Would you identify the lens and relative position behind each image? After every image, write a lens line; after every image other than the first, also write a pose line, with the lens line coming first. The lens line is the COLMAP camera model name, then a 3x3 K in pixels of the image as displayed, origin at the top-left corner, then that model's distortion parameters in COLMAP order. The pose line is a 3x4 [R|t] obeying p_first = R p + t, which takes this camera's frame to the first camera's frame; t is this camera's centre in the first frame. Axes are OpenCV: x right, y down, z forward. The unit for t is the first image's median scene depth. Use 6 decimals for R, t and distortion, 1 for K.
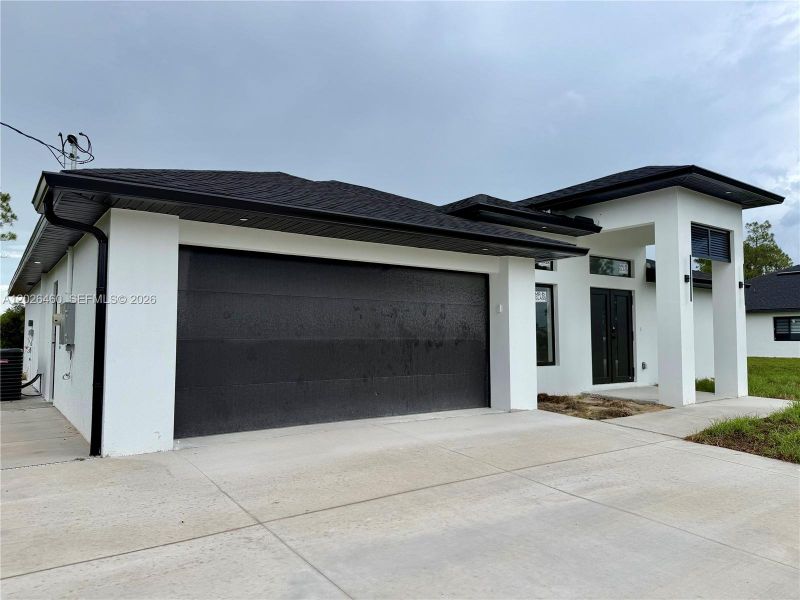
lens RADIAL K [[564.4, 0, 401.1], [0, 564.4, 293.6], [0, 0, 1]] dist [0.038800, -0.049858]
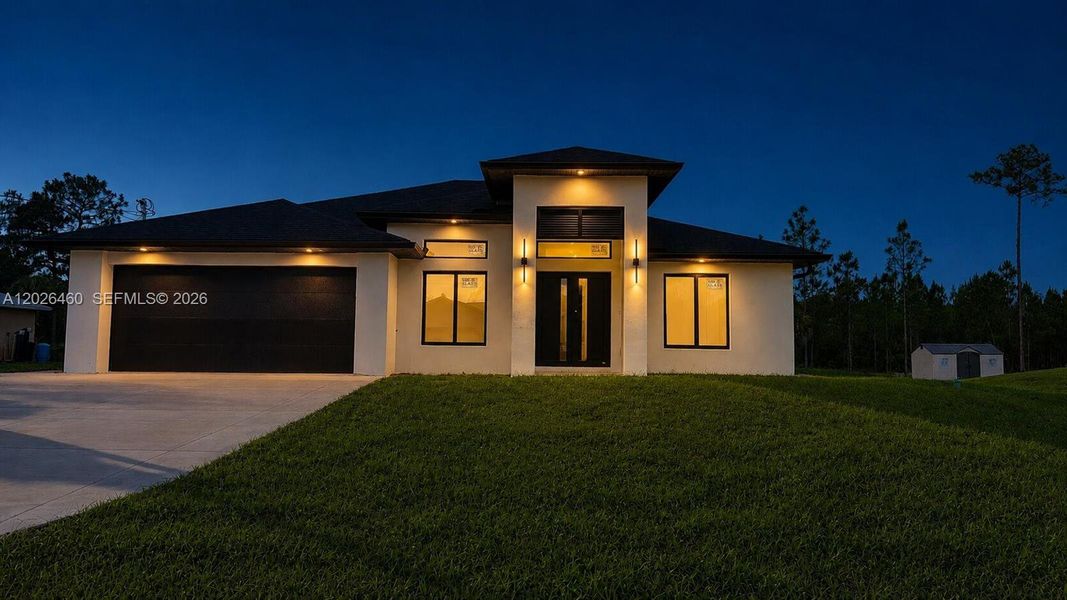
lens RADIAL K [[788.9, 0, 533.5], [0, 788.9, 300.0], [0, 0, 1]] dist [0.070477, -0.000331]
pose [[0.808639, -0.034097, -0.587317, 1.678769], [0.039067, 0.999228, -0.004223, 0.066103], [0.587007, -0.019530, 0.809346, -0.225613]]
